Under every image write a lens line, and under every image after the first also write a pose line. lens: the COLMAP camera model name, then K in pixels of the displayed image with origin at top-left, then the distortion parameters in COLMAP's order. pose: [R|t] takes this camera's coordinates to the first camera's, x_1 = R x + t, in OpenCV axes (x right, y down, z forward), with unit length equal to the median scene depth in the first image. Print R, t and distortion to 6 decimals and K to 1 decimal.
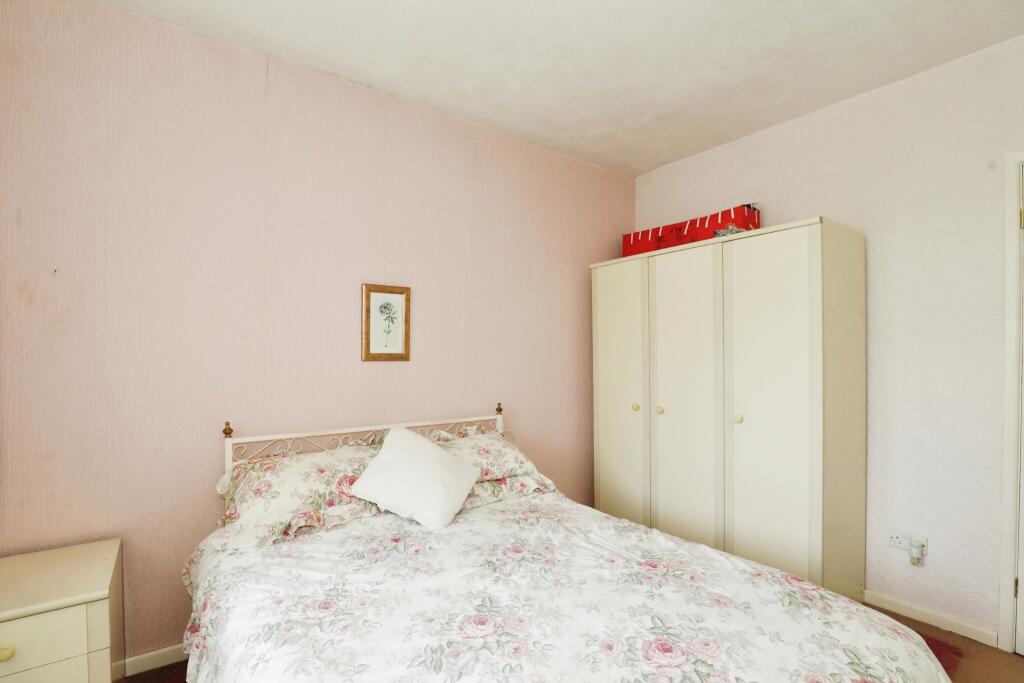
lens RADIAL K [[473.3, 0, 530.0], [0, 473.3, 360.0], [0, 0, 1]] dist [-0.027482, 0.002190]
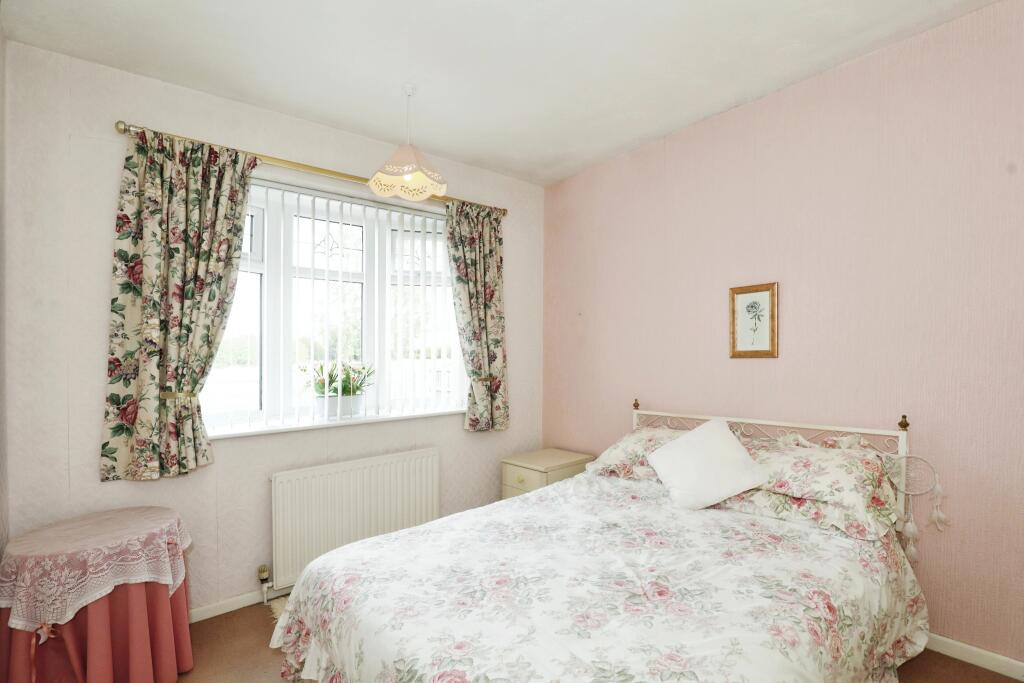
lens RADIAL K [[473.3, 0, 514.3], [0, 473.3, 348.1], [0, 0, 1]] dist [-0.027482, 0.002190]
pose [[0.053252, -0.021075, -0.998359, 0.746261], [0.011289, 0.999726, -0.020502, -0.004605], [0.998517, -0.010179, 0.053476, 0.449127]]
